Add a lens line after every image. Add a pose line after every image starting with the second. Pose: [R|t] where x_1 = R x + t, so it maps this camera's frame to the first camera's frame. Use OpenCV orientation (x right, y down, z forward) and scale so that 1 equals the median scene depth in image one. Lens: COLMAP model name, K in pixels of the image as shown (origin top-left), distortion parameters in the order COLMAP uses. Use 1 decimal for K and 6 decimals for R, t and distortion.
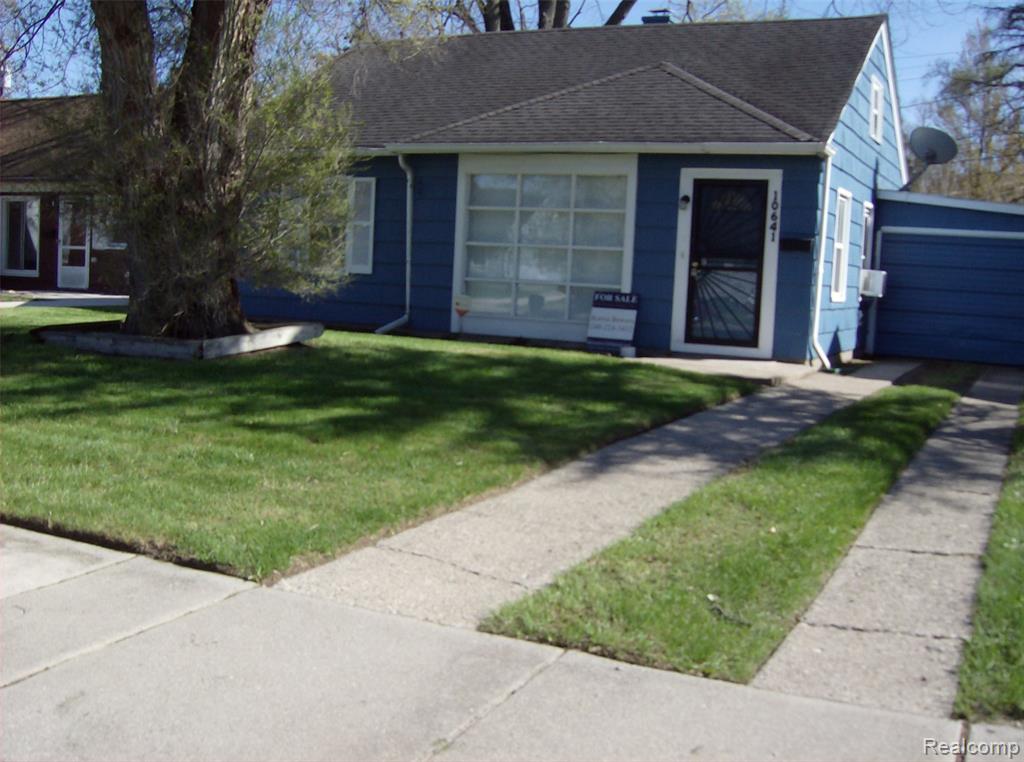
lens RADIAL K [[1136.6, 0, 510.2], [0, 1136.6, 391.4], [0, 0, 1]] dist [-0.148044, 0.000000]
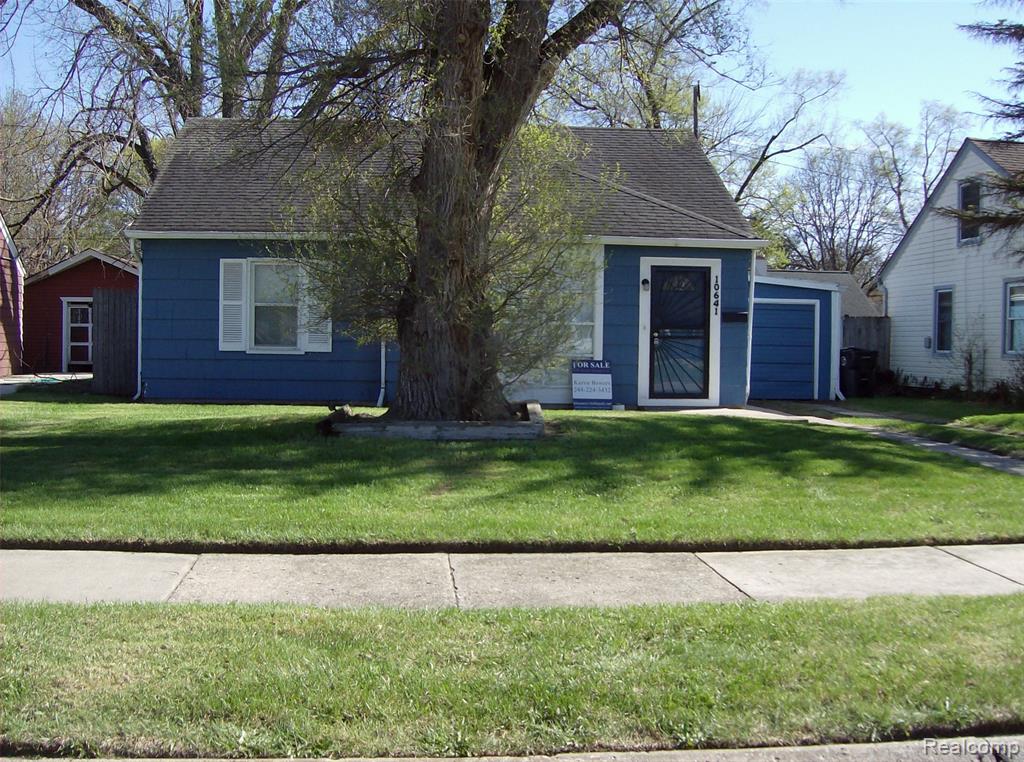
lens RADIAL K [[1136.6, 0, 514.3], [0, 1136.6, 377.2], [0, 0, 1]] dist [-0.148044, 0.000000]
pose [[0.845884, -0.051911, 0.530835, -0.638520], [0.082201, 0.996050, -0.033581, -0.037580], [-0.526995, 0.072040, 0.846810, 0.034399]]
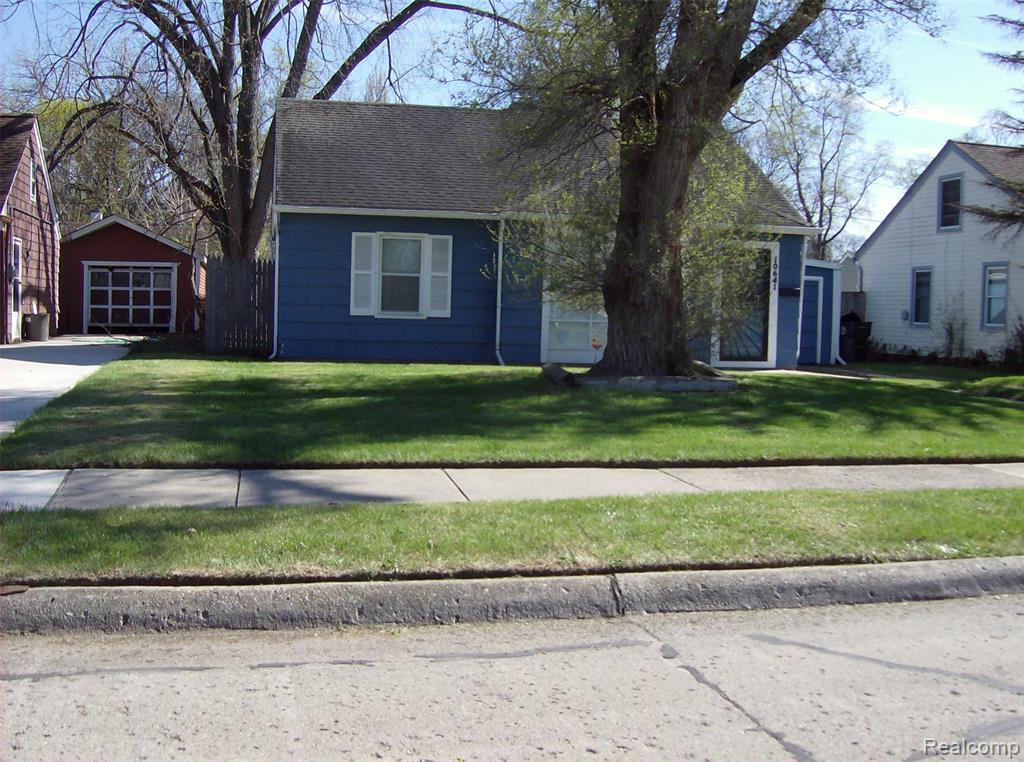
lens RADIAL K [[1136.6, 0, 514.6], [0, 1136.6, 376.4], [0, 0, 1]] dist [-0.148044, 0.000000]
pose [[0.771854, -0.063478, 0.632623, -0.979783], [0.076890, 0.997020, 0.006230, -0.053344], [-0.631133, 0.043834, 0.774435, 0.056247]]
